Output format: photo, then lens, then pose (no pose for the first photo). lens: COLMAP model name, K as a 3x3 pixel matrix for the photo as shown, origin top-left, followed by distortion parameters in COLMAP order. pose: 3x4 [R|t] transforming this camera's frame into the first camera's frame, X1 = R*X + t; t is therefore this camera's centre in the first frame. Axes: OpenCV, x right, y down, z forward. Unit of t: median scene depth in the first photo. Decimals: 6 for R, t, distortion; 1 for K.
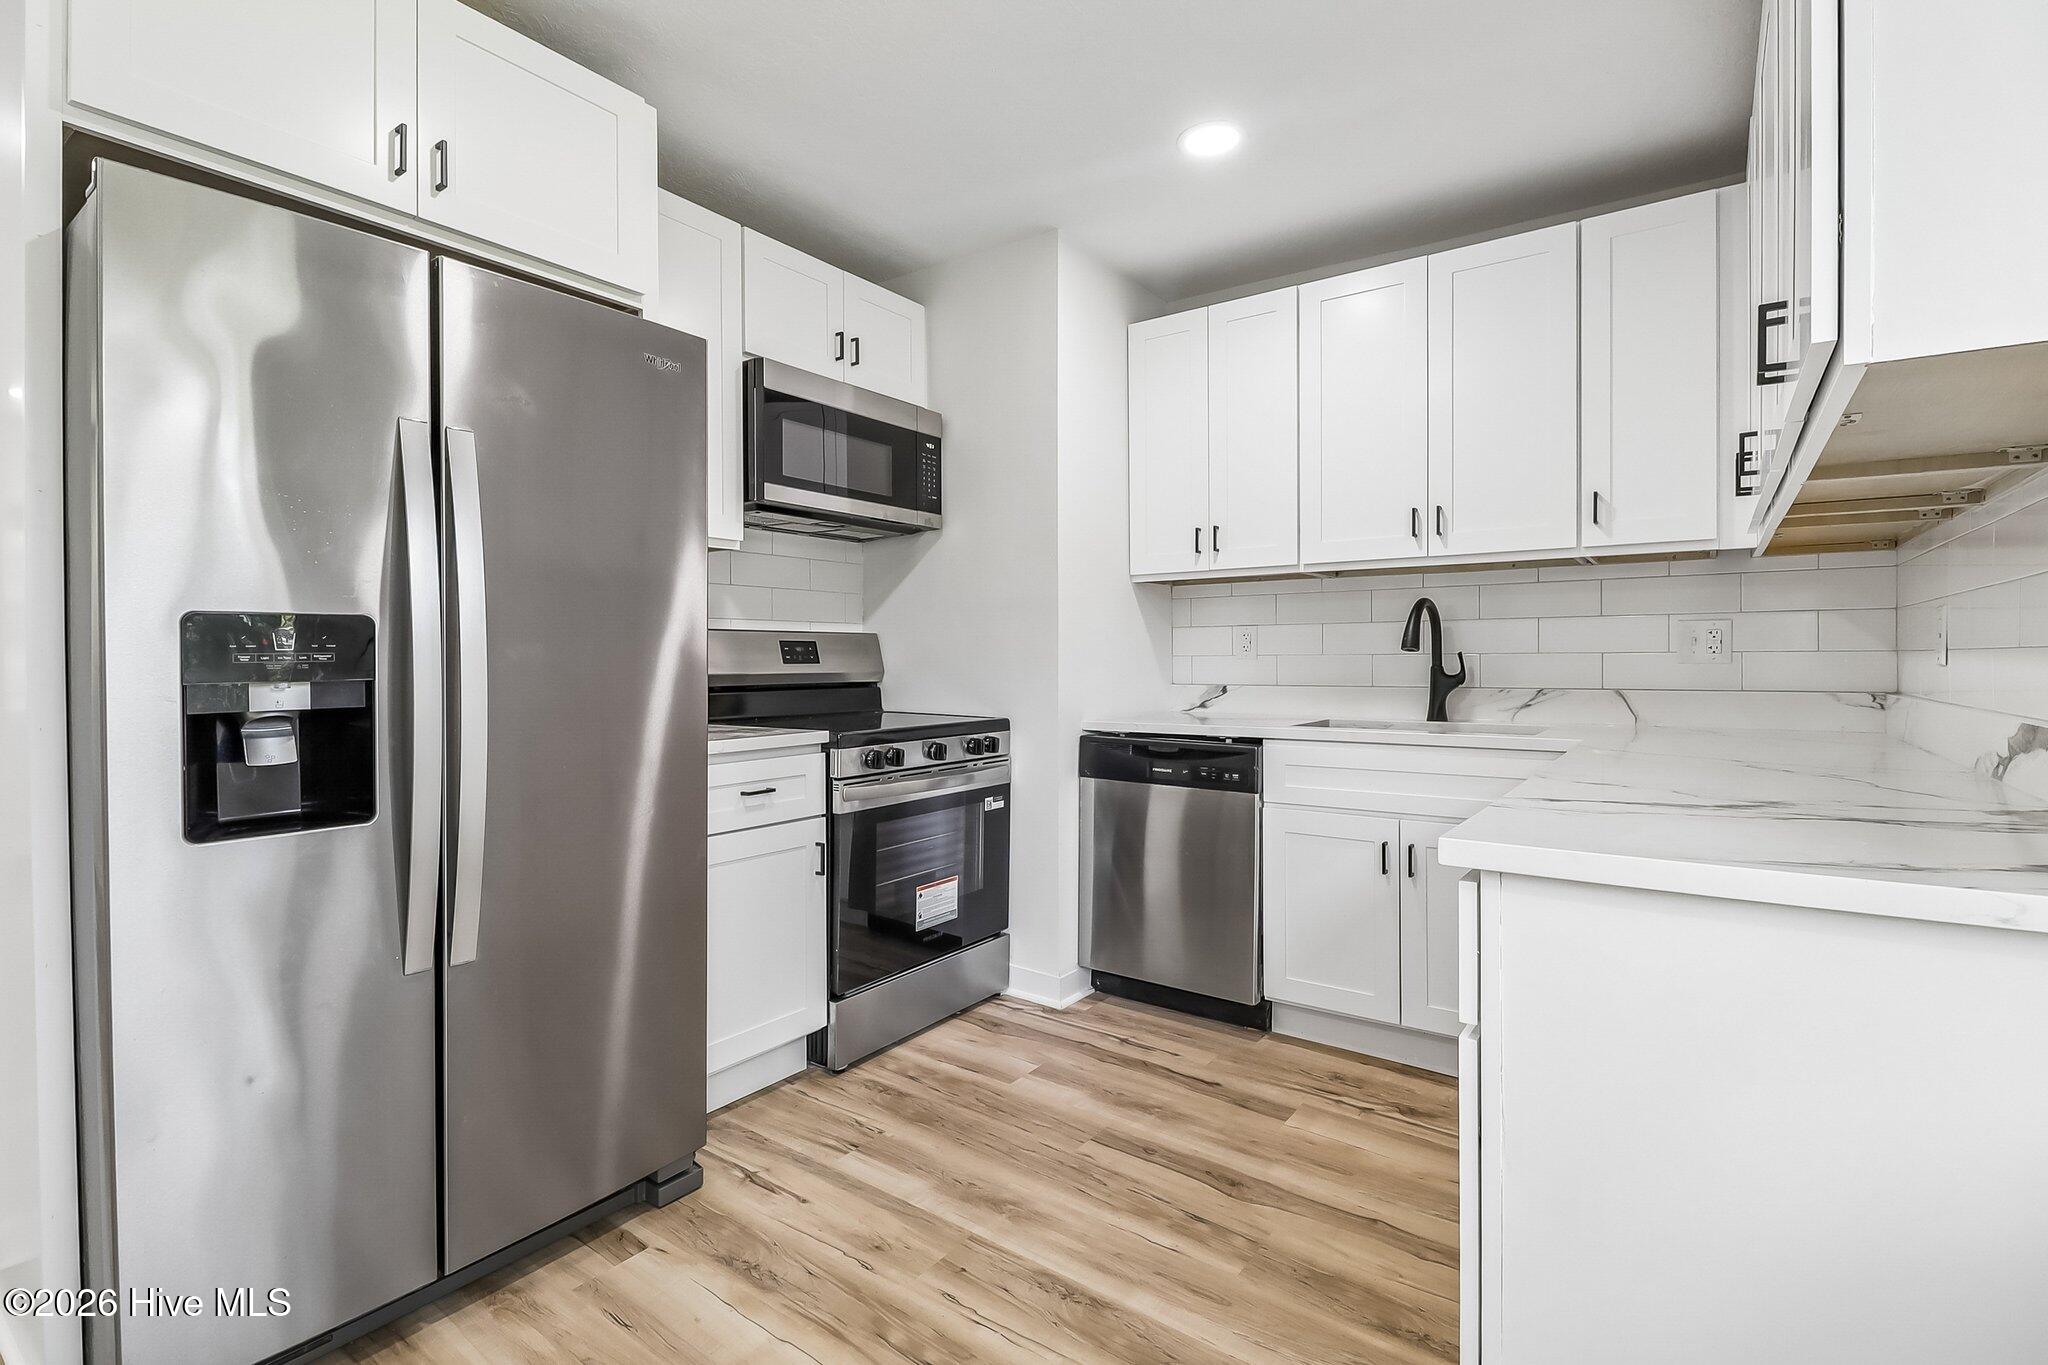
lens RADIAL K [[937.8, 0, 1027.8], [0, 937.8, 660.7], [0, 0, 1]] dist [0.023790, -0.002264]
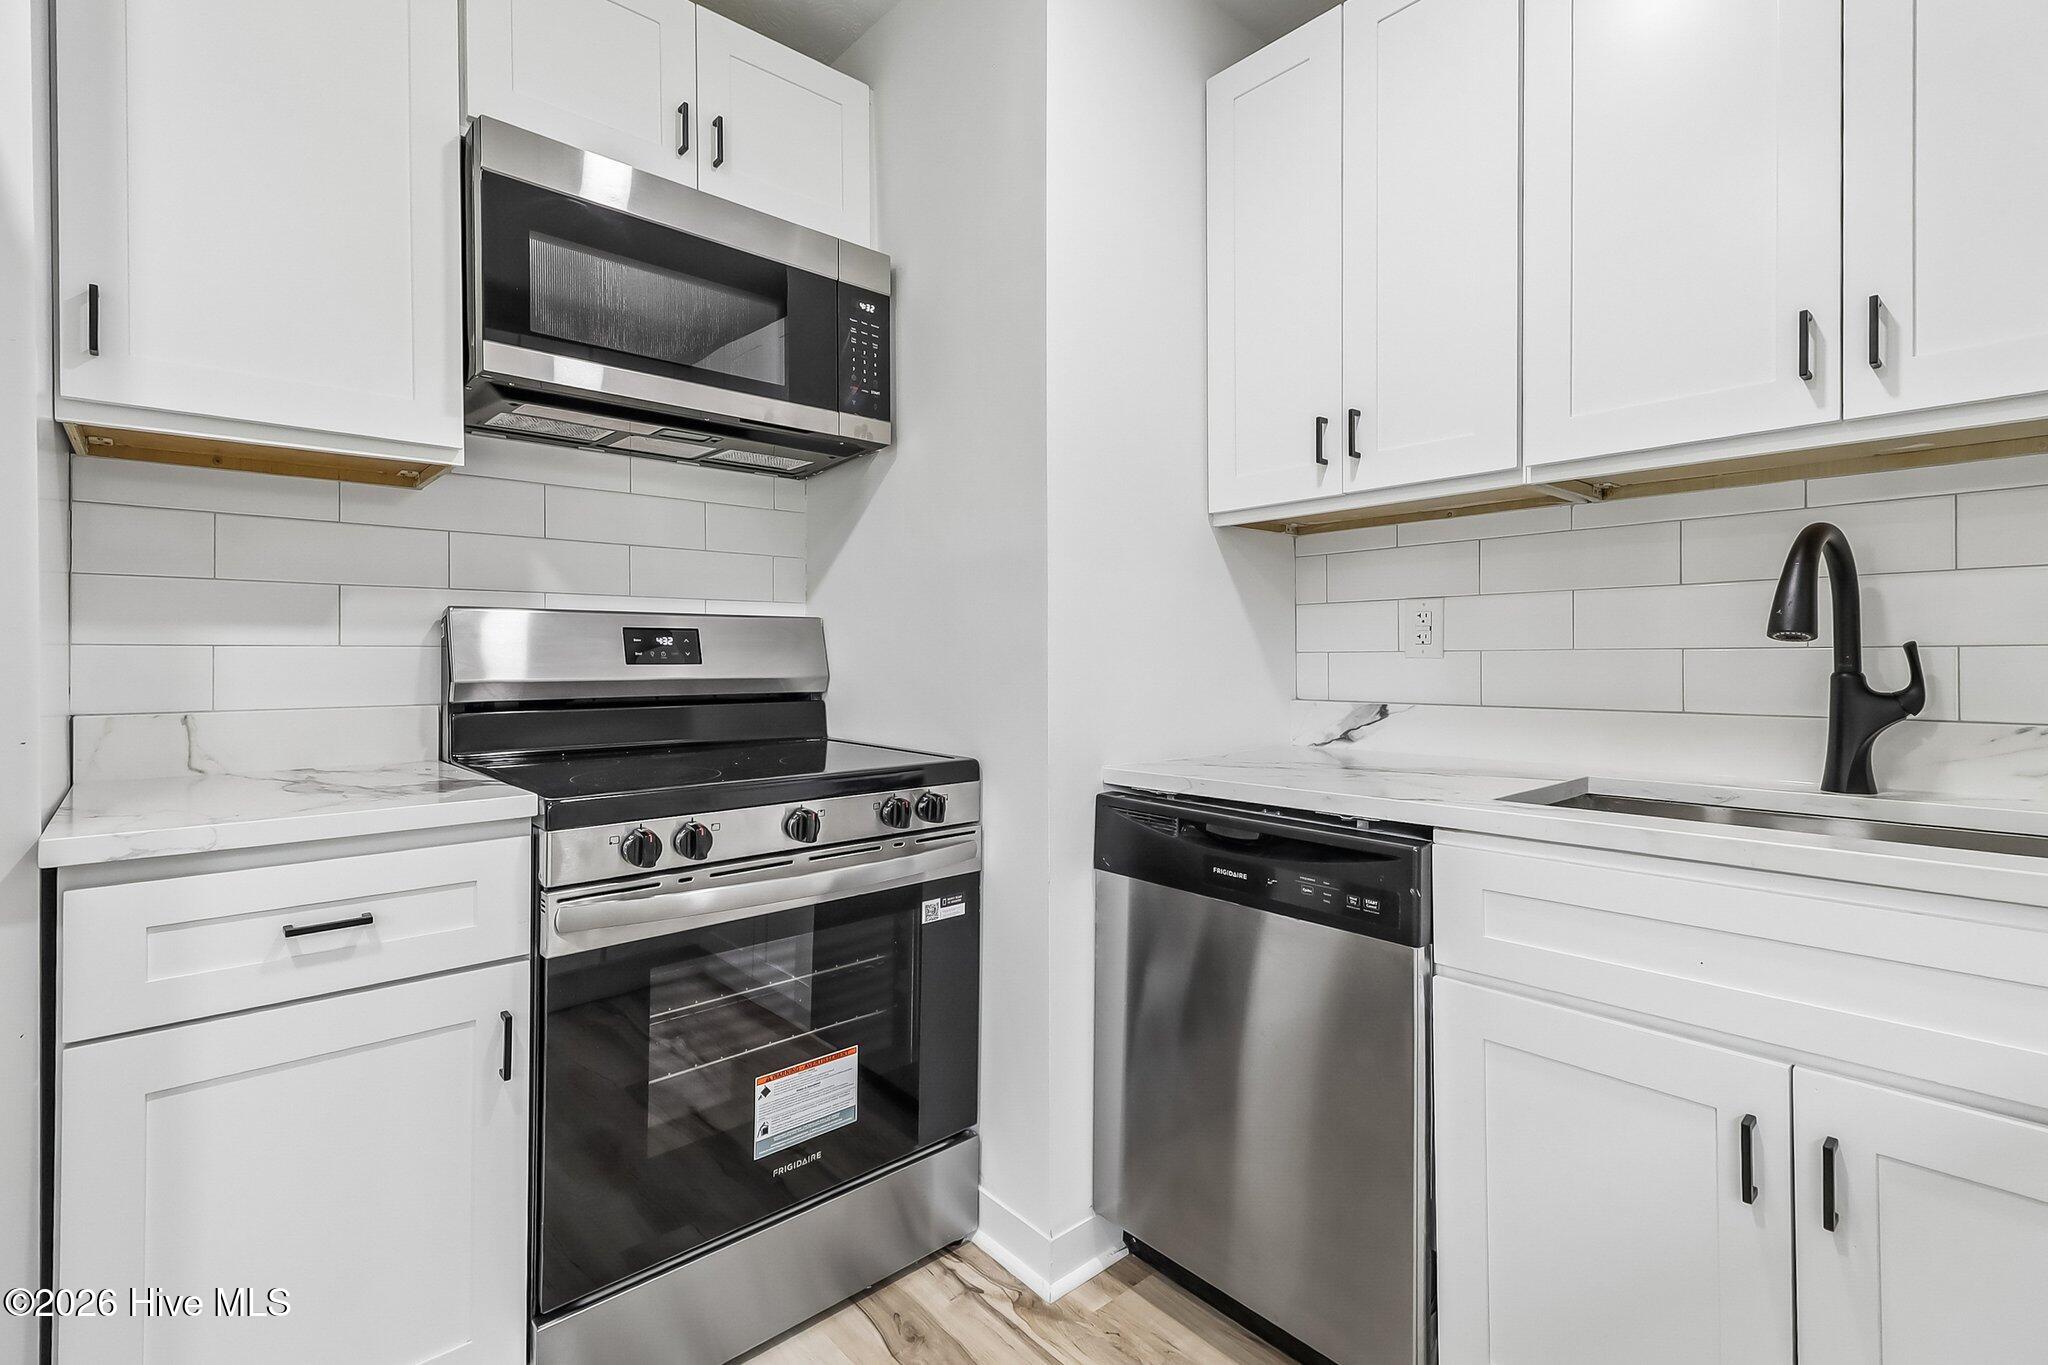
lens RADIAL K [[937.8, 0, 1046.9], [0, 937.8, 654.6], [0, 0, 1]] dist [0.023790, -0.002264]
pose [[0.979080, 0.000389, -0.203476, 0.143310], [-0.001500, 0.999985, -0.005302, -0.000403], [0.203471, 0.005496, 0.979066, 0.456204]]
